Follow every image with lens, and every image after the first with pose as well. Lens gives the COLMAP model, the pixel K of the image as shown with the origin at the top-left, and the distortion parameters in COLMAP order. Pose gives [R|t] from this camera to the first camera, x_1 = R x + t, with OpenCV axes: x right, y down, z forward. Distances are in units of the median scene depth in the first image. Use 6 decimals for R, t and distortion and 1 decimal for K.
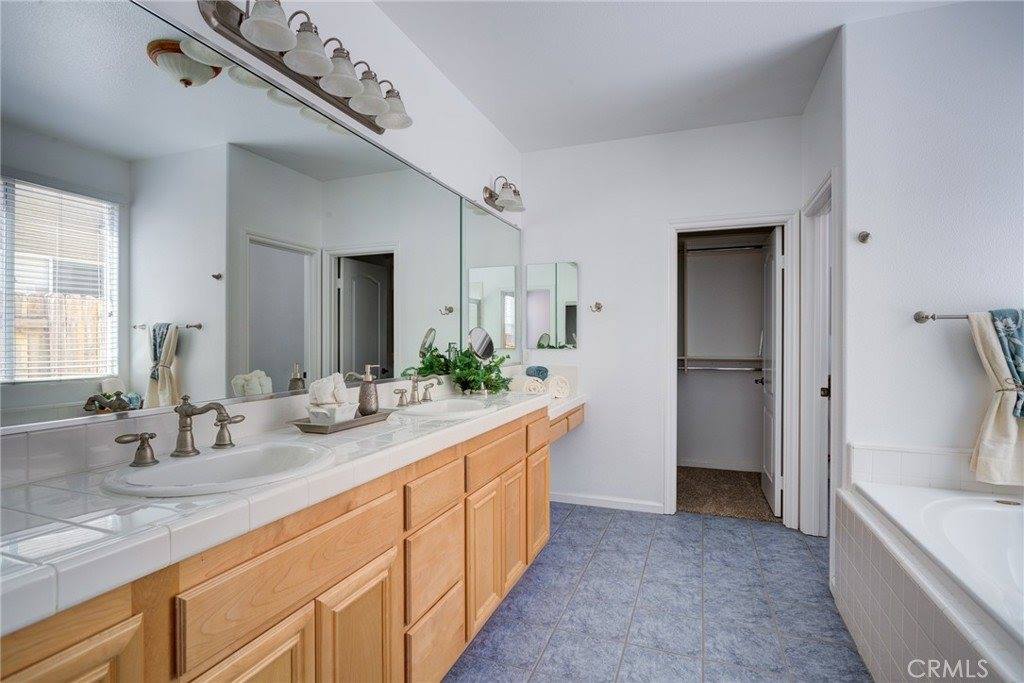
lens RADIAL K [[501.6, 0, 512.0], [0, 501.6, 341.5], [0, 0, 1]] dist [0.002181, 0.000325]
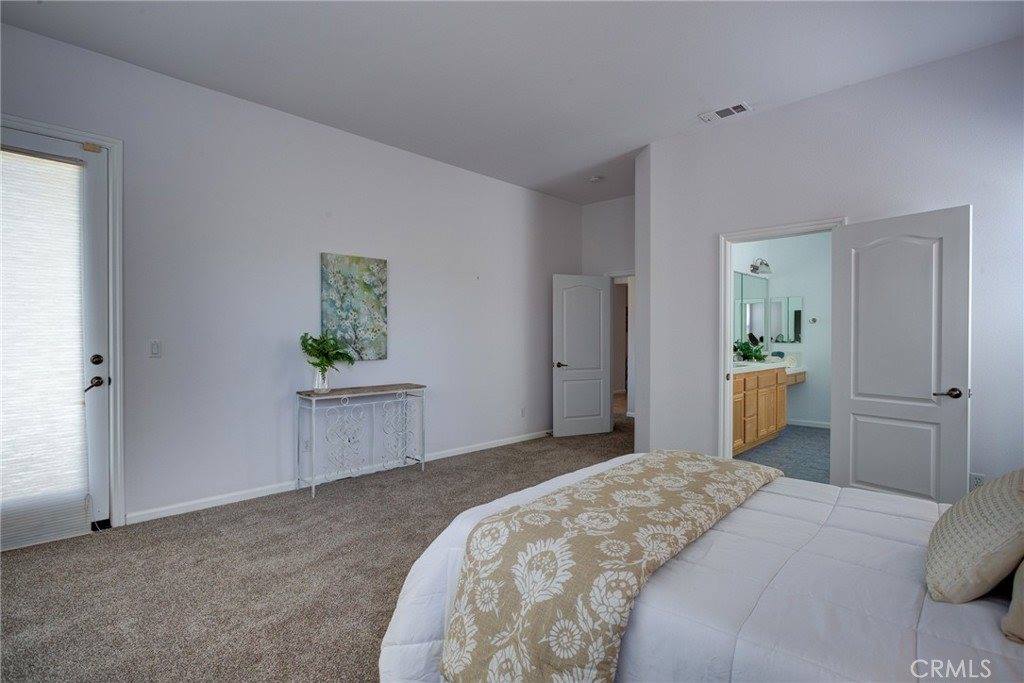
lens RADIAL K [[501.6, 0, 512.0], [0, 501.6, 341.5], [0, 0, 1]] dist [0.002181, 0.000325]
pose [[0.921146, 0.002839, -0.389206, -0.149002], [-0.001273, 0.999990, 0.004279, 0.004101], [0.389214, -0.003446, 0.921141, -1.252608]]
